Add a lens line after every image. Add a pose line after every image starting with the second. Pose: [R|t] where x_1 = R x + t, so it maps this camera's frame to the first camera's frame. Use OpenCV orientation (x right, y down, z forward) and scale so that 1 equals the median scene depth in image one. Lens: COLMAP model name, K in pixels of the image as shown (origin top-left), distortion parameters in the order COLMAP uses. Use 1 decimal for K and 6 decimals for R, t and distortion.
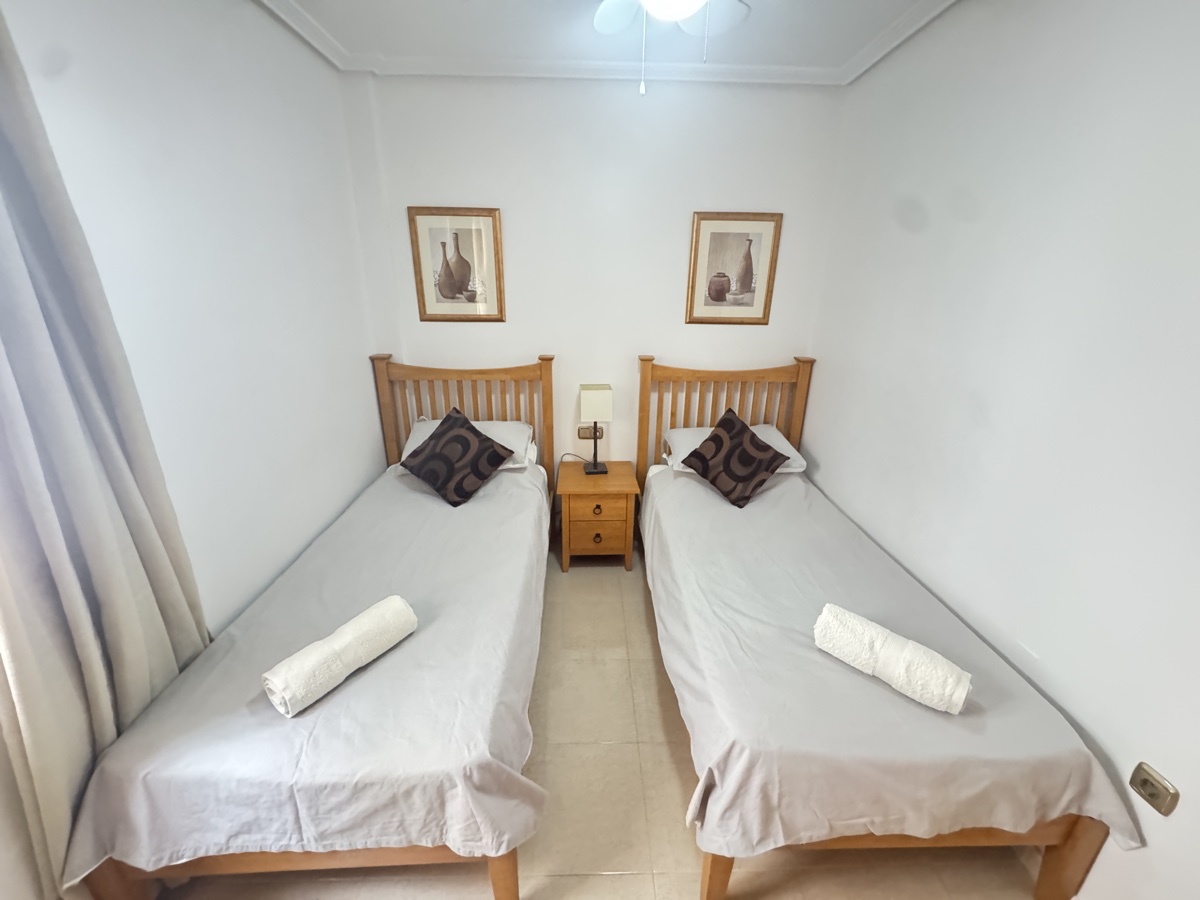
lens RADIAL K [[481.2, 0, 602.9], [0, 481.2, 448.1], [0, 0, 1]] dist [-0.001050, 0.000447]
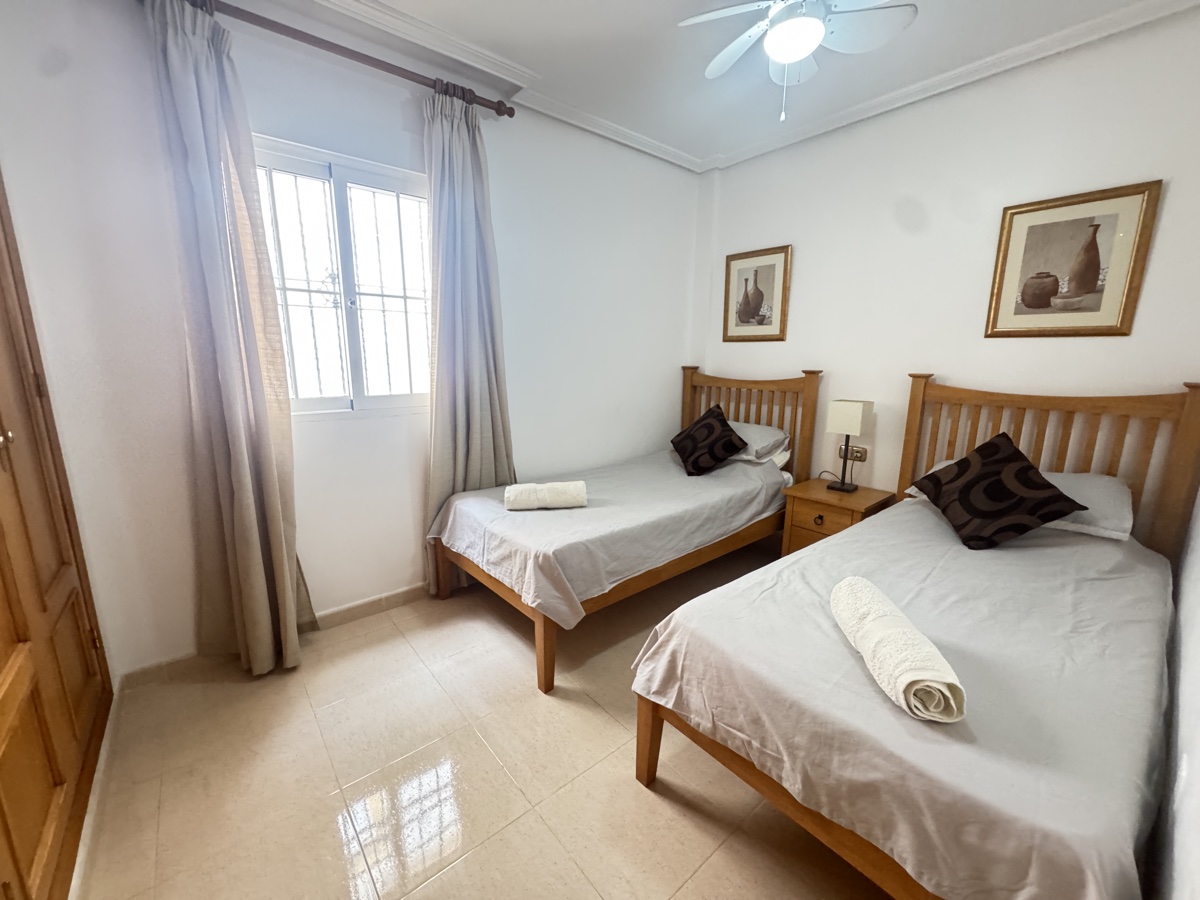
lens RADIAL K [[481.2, 0, 598.0], [0, 481.2, 446.0], [0, 0, 1]] dist [-0.001050, 0.000447]
pose [[0.621228, 0.141530, -0.770743, 0.462418], [-0.260988, 0.964771, -0.033201, 0.139024], [0.738892, 0.221779, 0.636281, 0.010208]]
